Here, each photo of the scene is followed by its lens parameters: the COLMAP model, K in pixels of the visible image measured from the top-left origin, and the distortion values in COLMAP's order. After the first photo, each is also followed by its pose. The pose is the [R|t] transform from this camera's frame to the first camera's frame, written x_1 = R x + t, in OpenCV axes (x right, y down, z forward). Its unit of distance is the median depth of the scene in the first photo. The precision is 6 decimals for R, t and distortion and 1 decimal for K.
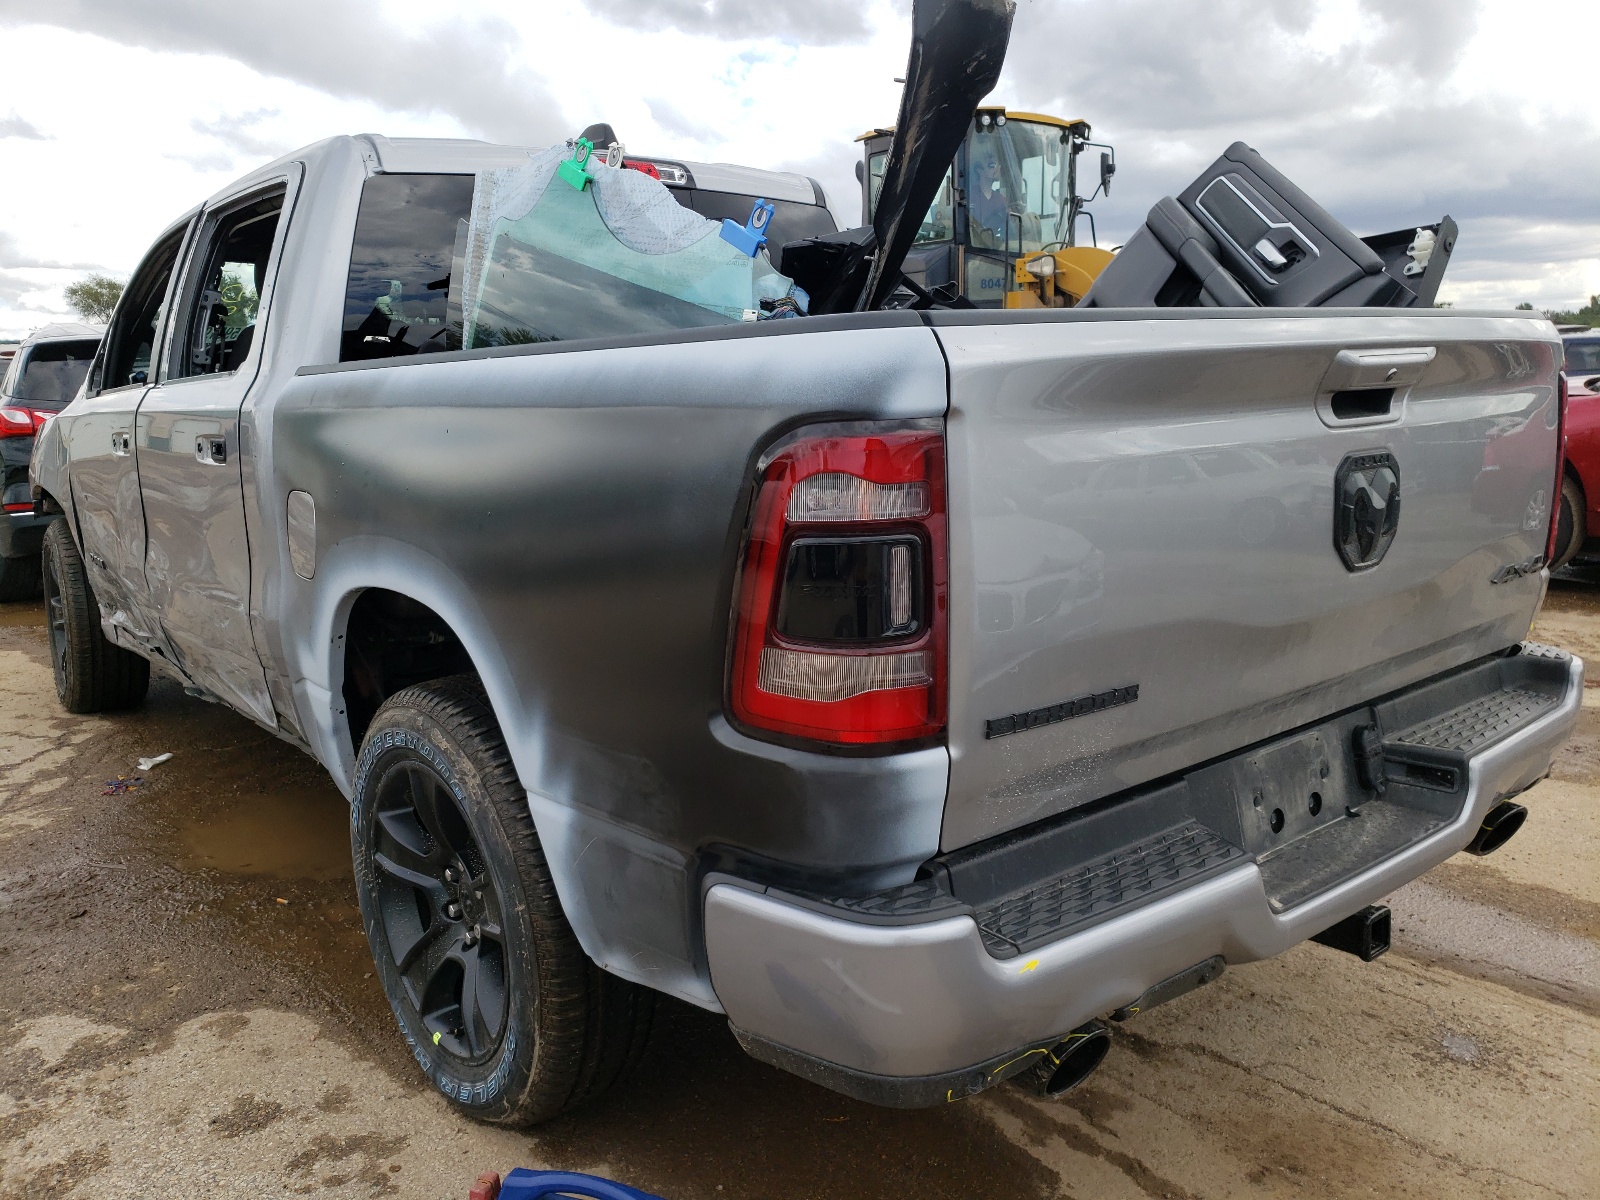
lens RADIAL K [[1245.3, 0, 800.0], [0, 1245.3, 600.0], [0, 0, 1]] dist [-0.001425, -0.002220]
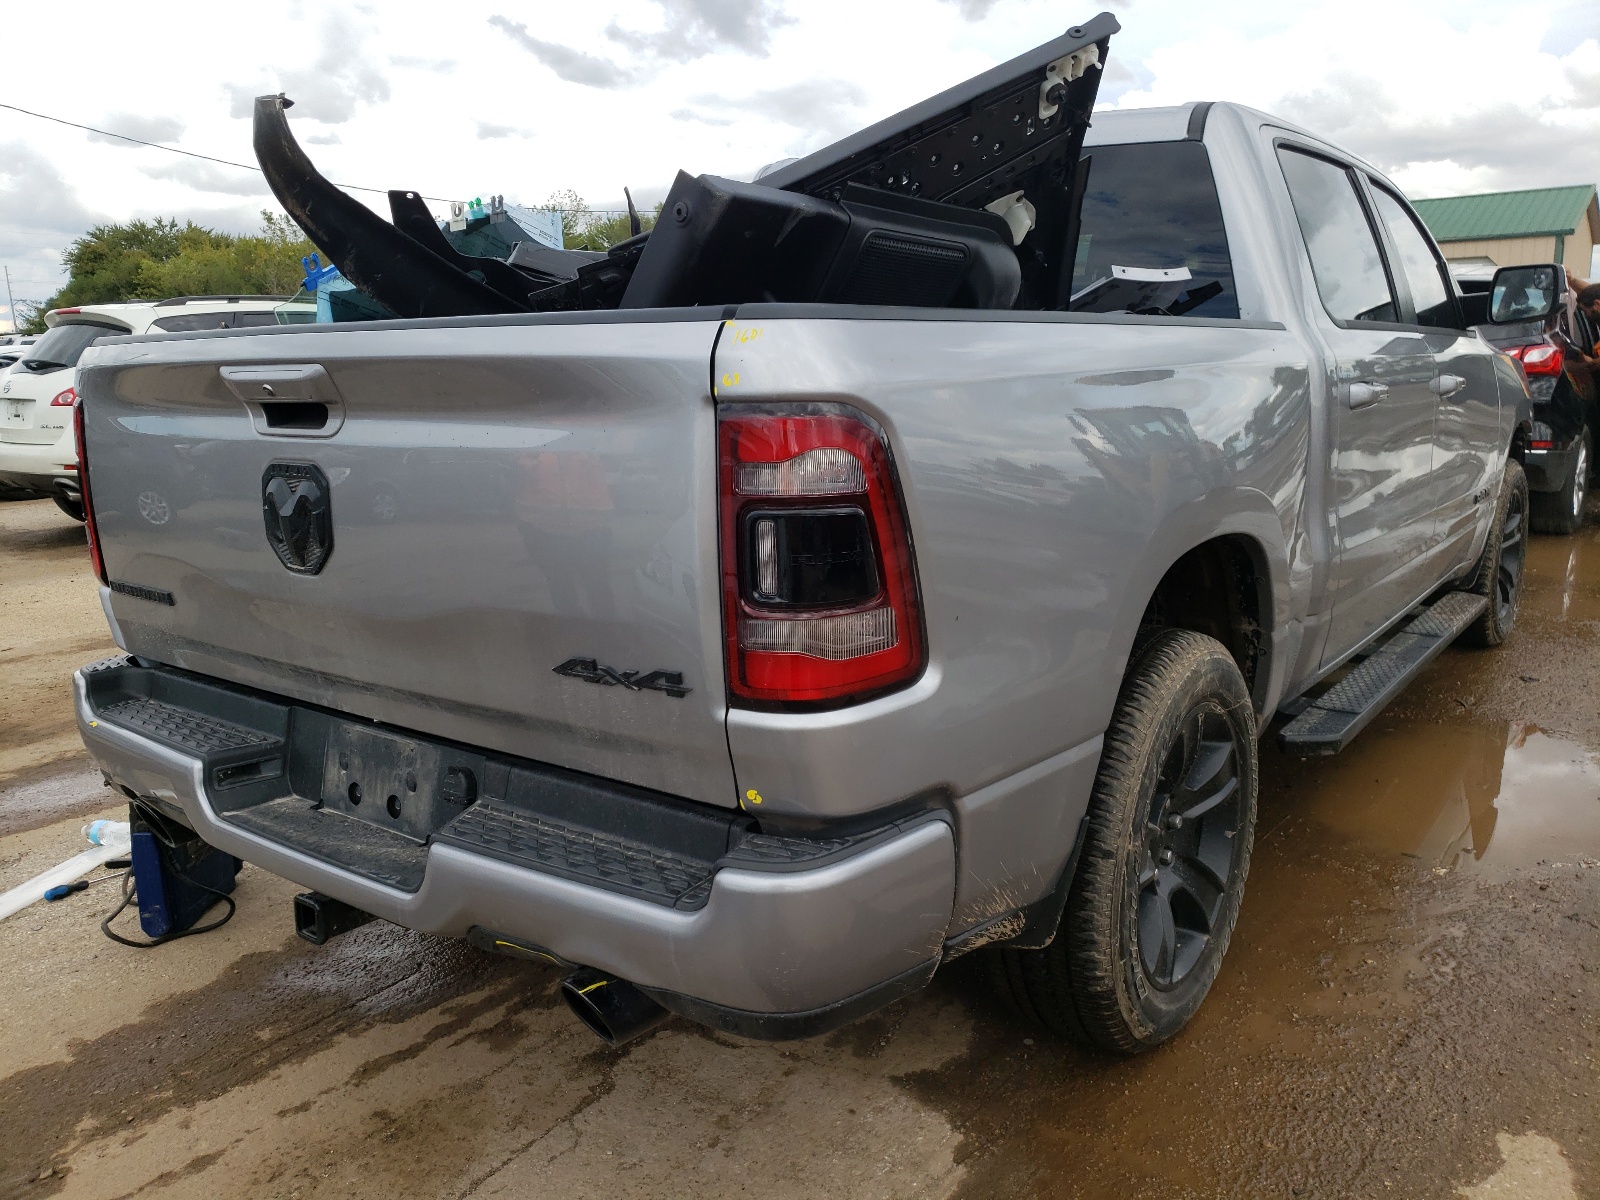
lens RADIAL K [[1245.3, 0, 800.0], [0, 1245.3, 600.0], [0, 0, 1]] dist [-0.001425, -0.002220]
pose [[0.253000, 0.214749, -0.943331, 1.374510], [-0.164972, 0.970349, 0.176654, -0.227916], [0.953297, 0.110930, 0.280926, 0.975990]]
